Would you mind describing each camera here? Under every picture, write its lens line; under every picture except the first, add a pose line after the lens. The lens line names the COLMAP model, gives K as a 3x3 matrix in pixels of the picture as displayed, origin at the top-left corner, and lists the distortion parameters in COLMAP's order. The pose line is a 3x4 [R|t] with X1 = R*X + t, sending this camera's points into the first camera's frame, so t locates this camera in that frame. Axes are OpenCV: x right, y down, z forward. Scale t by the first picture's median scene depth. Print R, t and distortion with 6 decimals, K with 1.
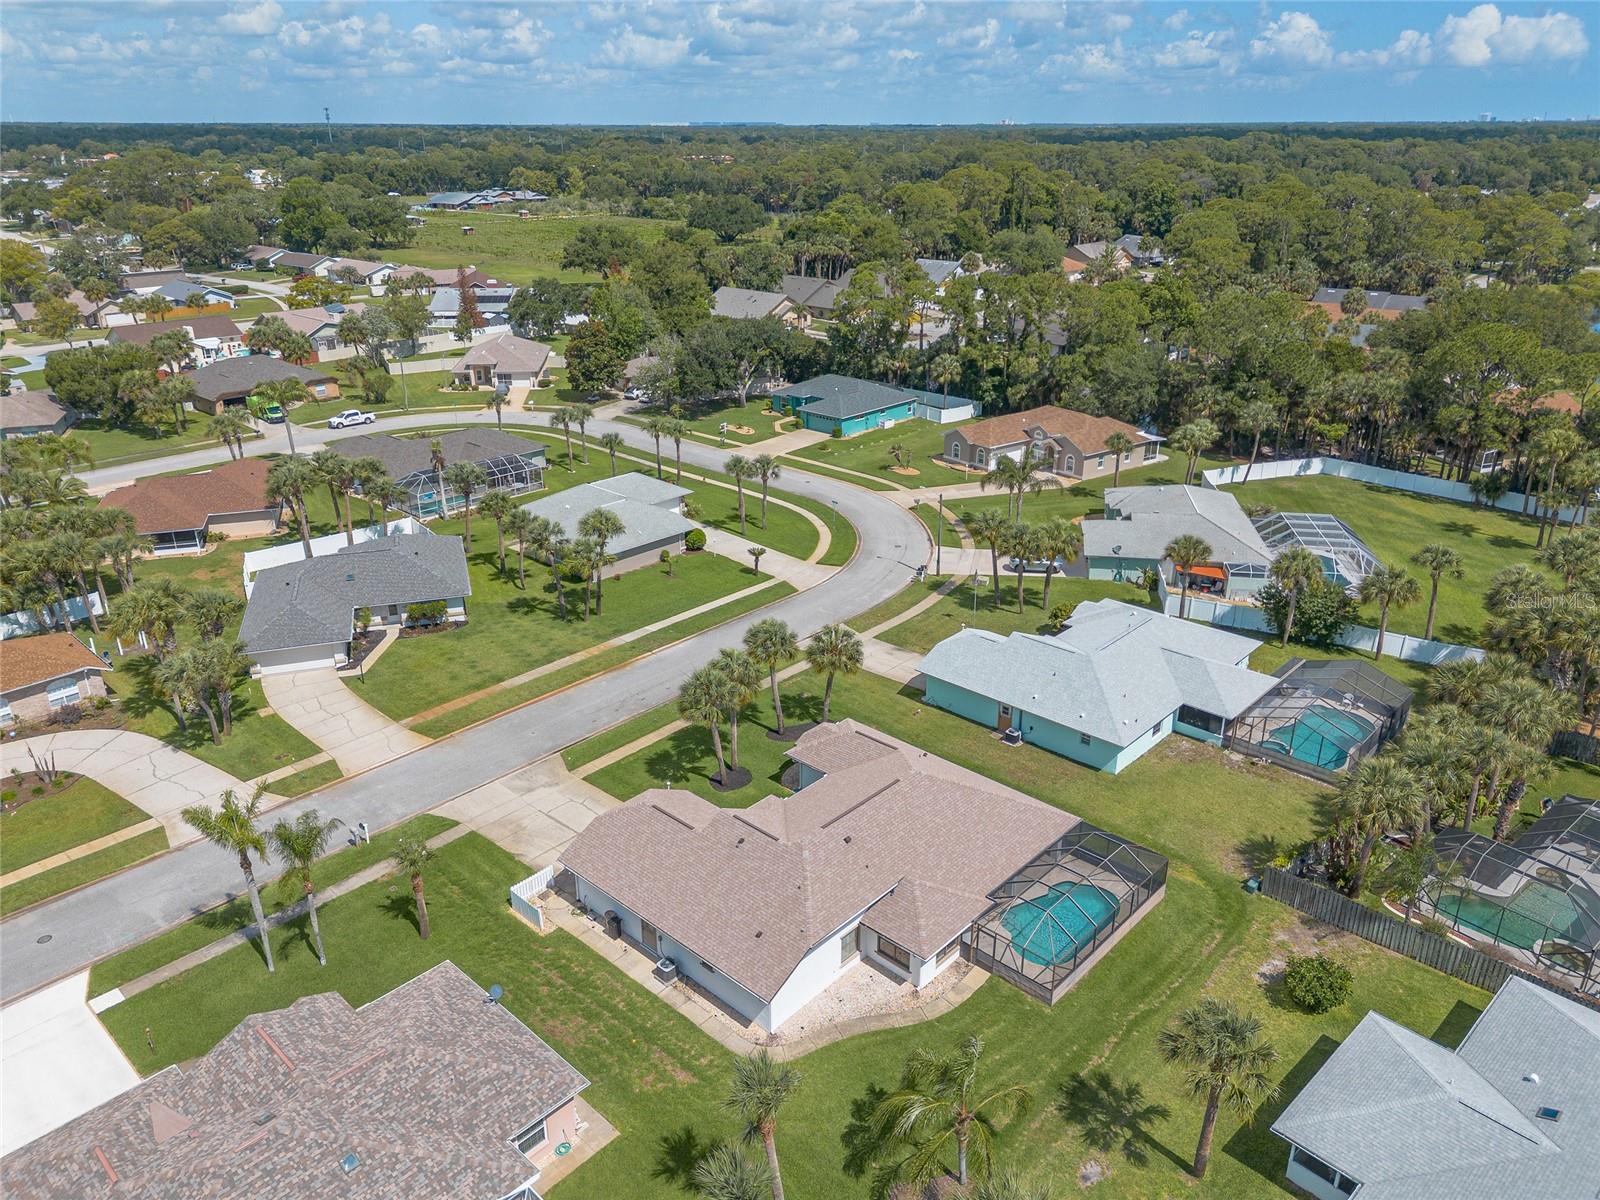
lens RADIAL K [[1122.3, 0, 794.0], [0, 1122.3, 606.1], [0, 0, 1]] dist [0.091615, -0.093152]
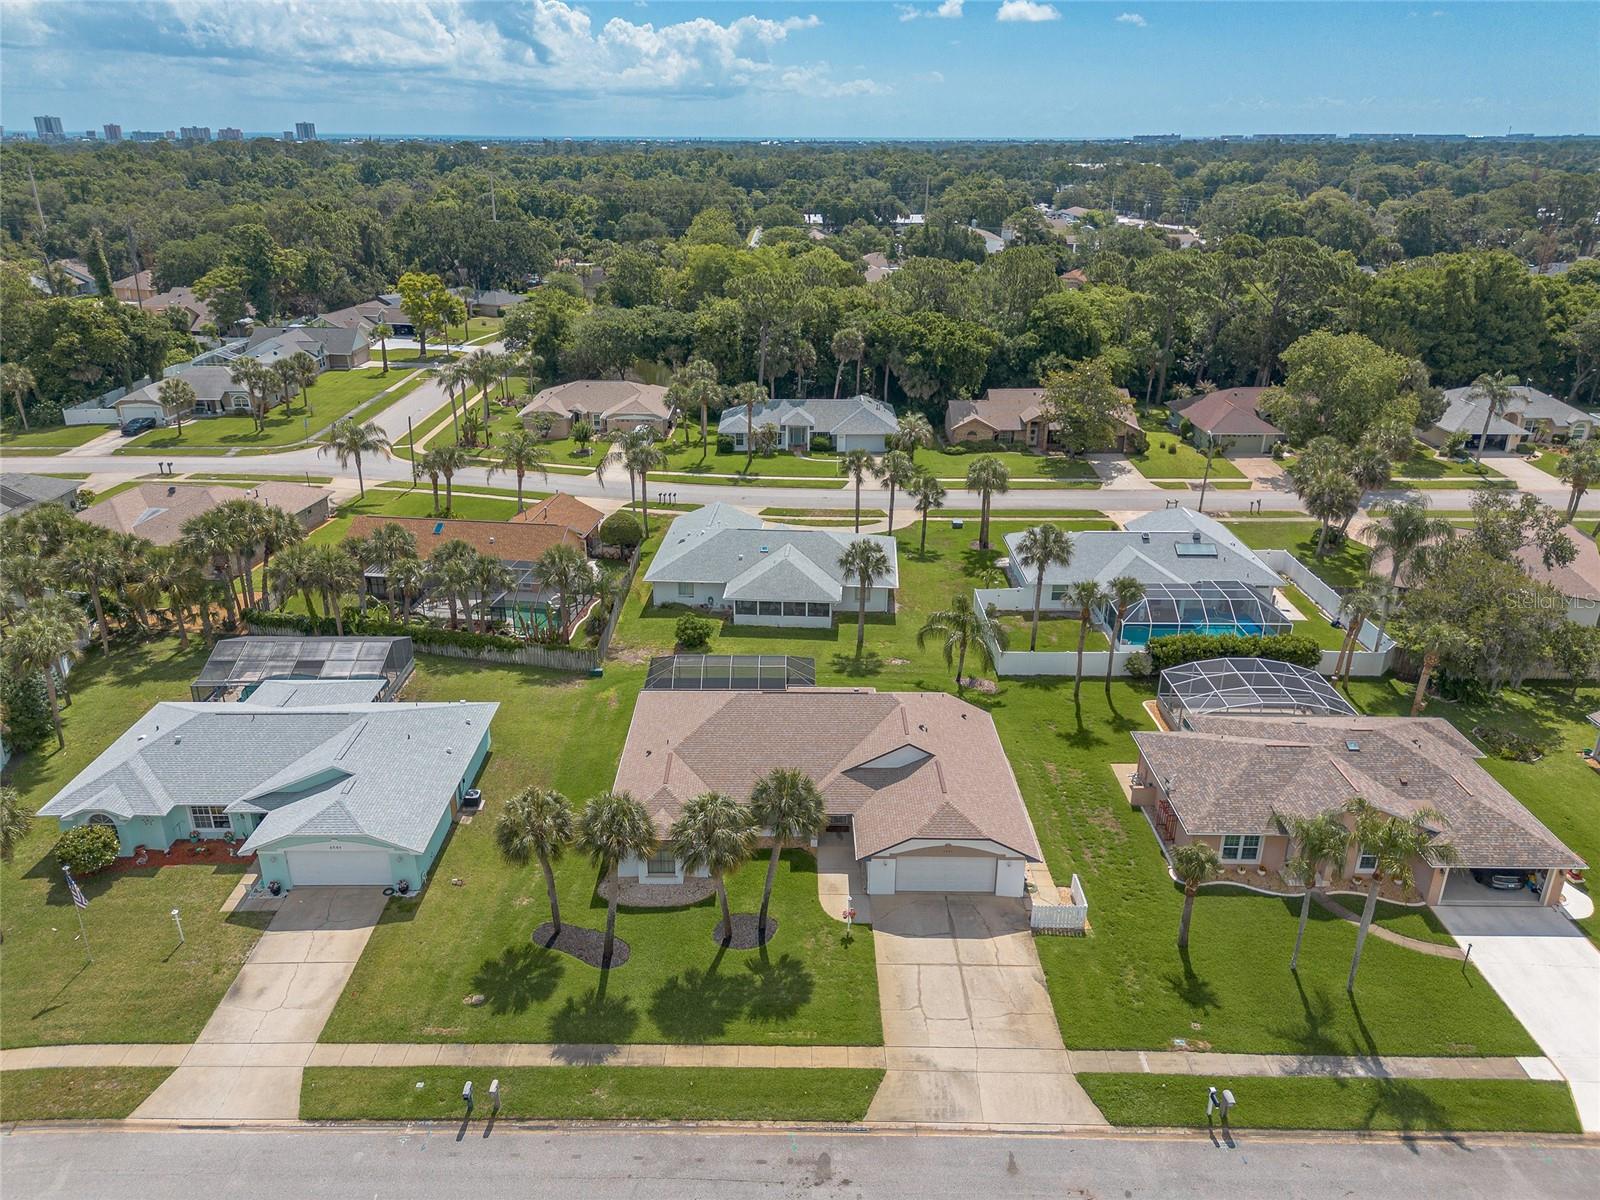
lens RADIAL K [[1148.0, 0, 793.4], [0, 1148.0, 599.5], [0, 0, 1]] dist [0.084930, -0.092592]
pose [[-0.683743, -0.272459, 0.676951, -0.353422], [0.282665, 0.756367, 0.589923, -0.302180], [-0.672753, 0.594706, -0.440146, 0.767625]]
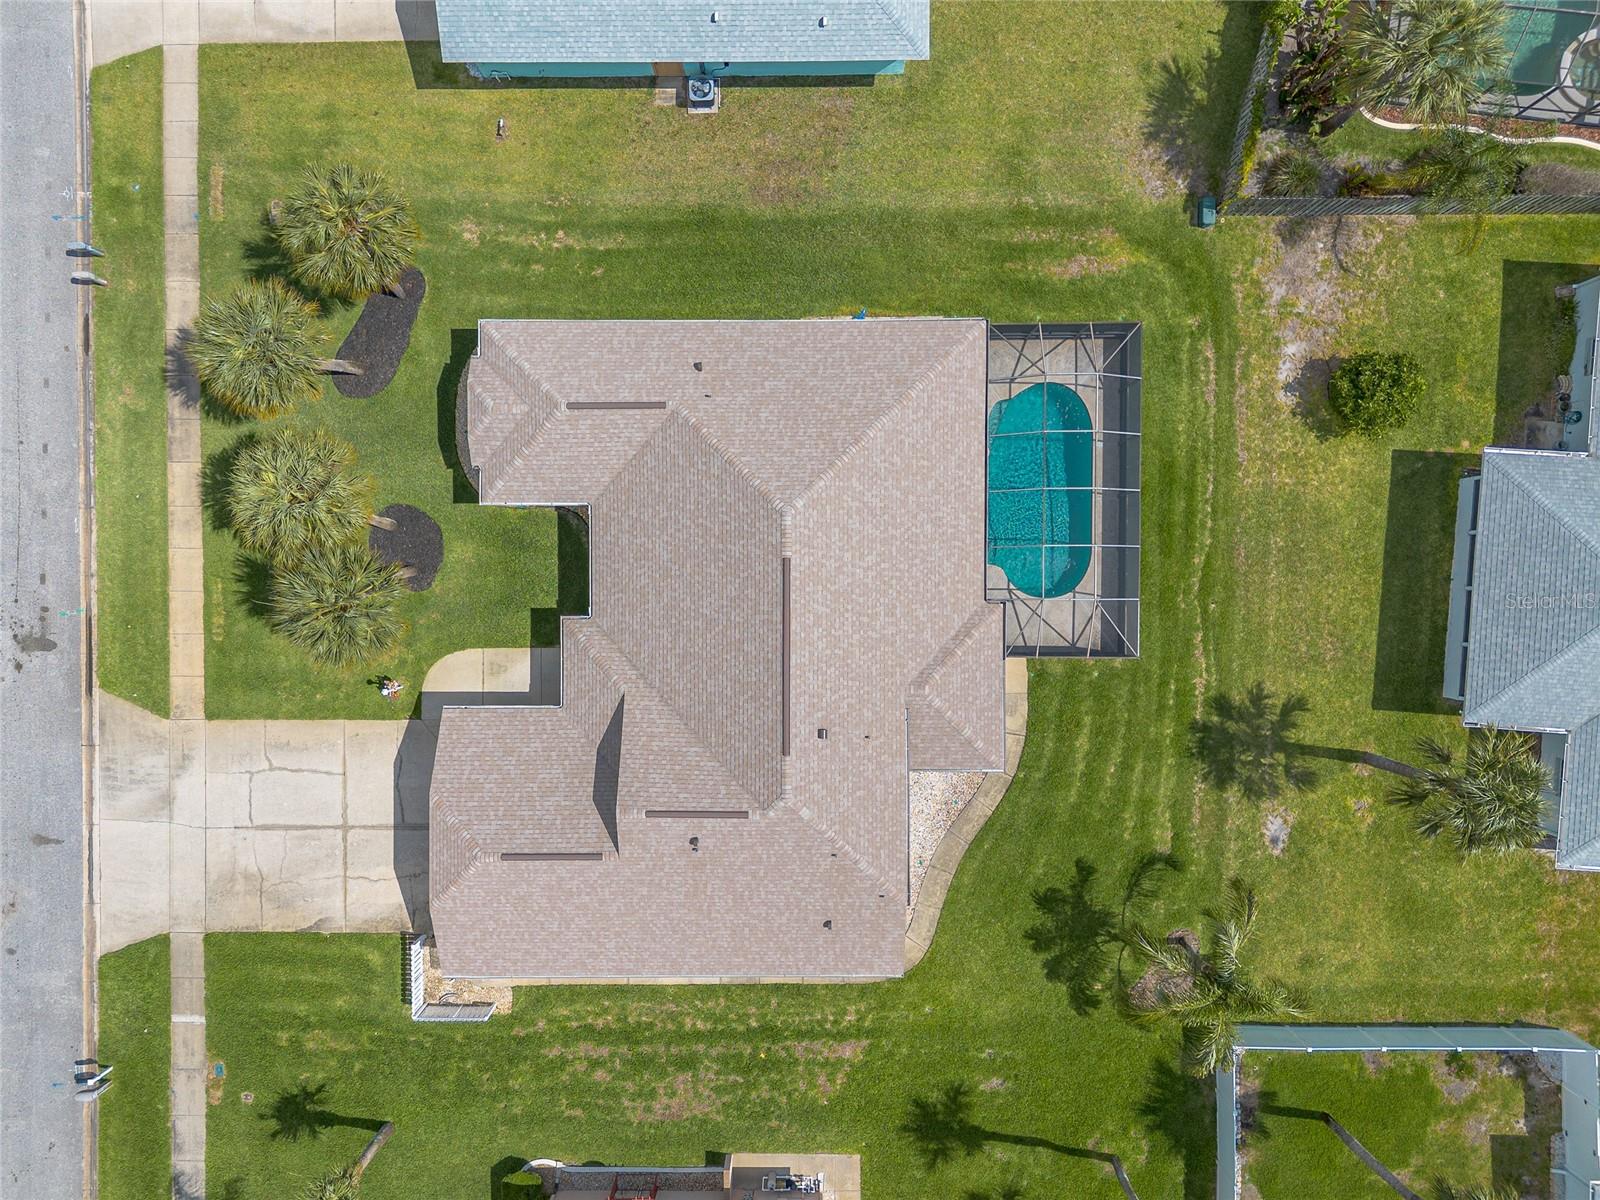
lens RADIAL K [[1148.0, 0, 793.4], [0, 1148.0, 599.5], [0, 0, 1]] dist [0.084930, -0.092592]
pose [[0.729049, -0.684321, -0.013846, 0.048501], [0.274708, 0.274016, 0.921656, -0.207635], [-0.626915, -0.675737, 0.387760, 0.409960]]
